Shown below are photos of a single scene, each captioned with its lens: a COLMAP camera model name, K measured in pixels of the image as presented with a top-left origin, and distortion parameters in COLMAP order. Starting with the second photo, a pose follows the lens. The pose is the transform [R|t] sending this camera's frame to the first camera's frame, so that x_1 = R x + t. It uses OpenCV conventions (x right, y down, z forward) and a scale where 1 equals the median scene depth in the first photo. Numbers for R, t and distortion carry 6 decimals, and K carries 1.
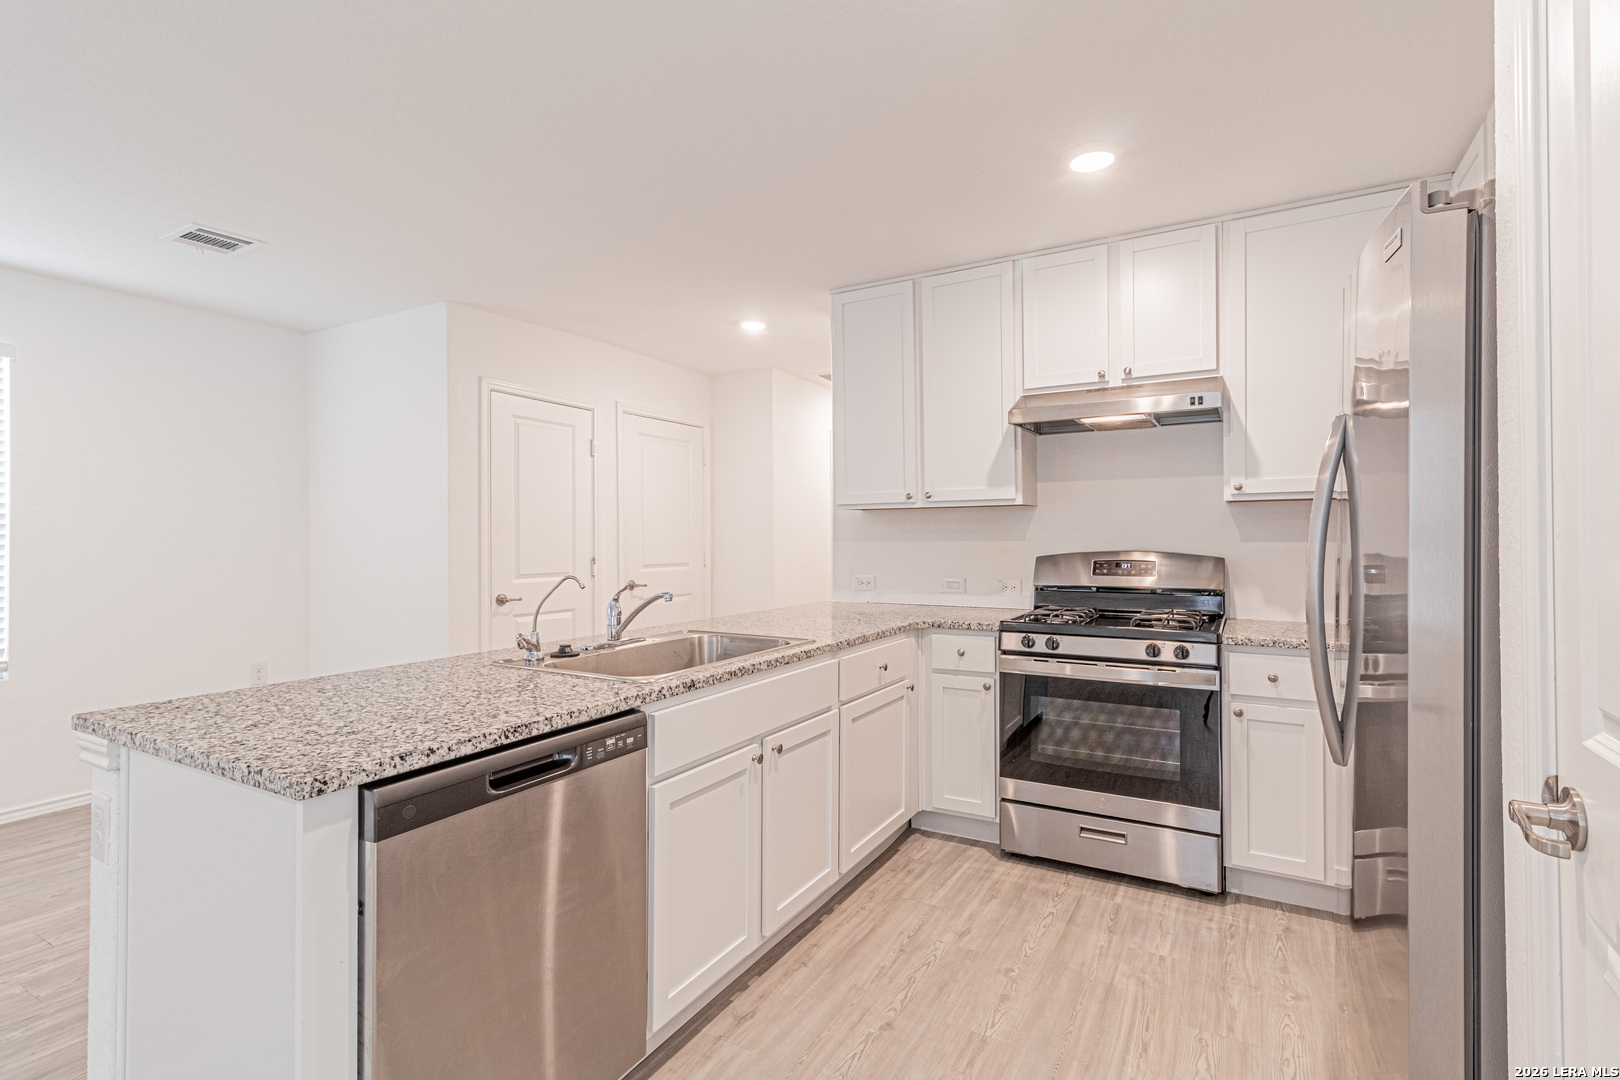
lens RADIAL K [[754.4, 0, 823.2], [0, 754.4, 532.5], [0, 0, 1]] dist [0.006590, -0.000134]
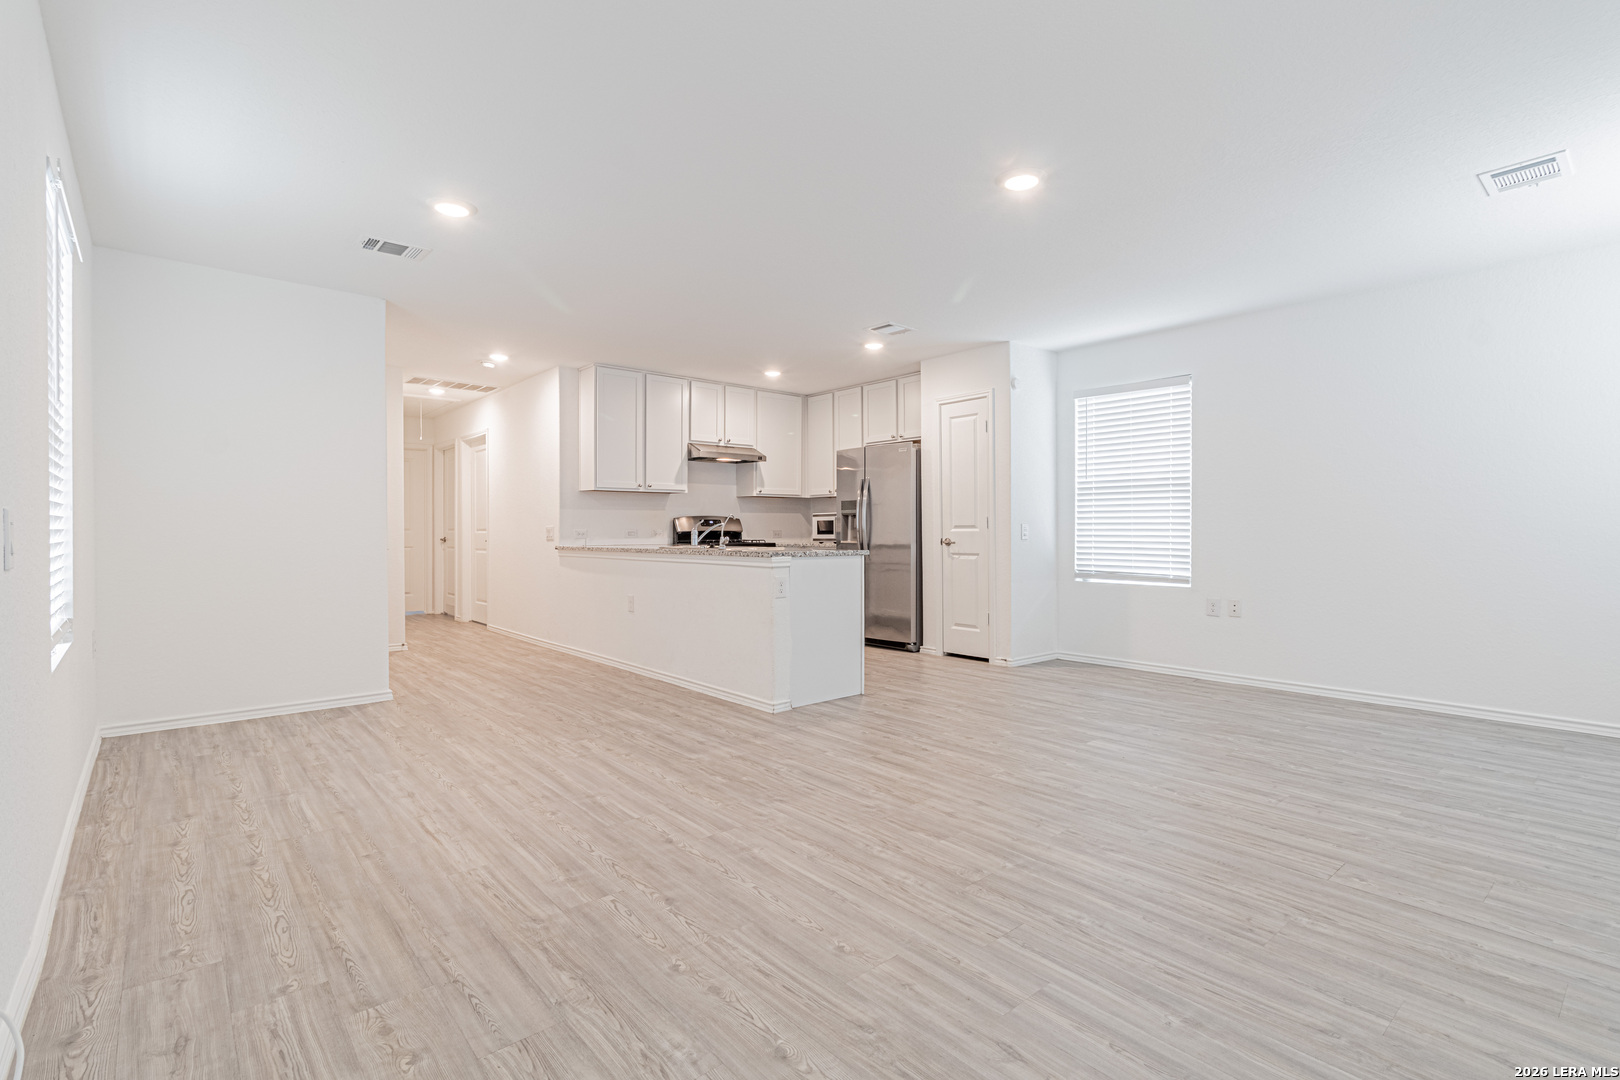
lens RADIAL K [[754.4, 0, 821.4], [0, 754.4, 538.8], [0, 0, 1]] dist [0.006590, -0.000134]
pose [[0.332963, -0.007930, 0.942906, -1.751759], [-0.006805, 0.999918, 0.010813, 0.072127], [-0.942915, -0.010017, 0.332882, -0.088477]]
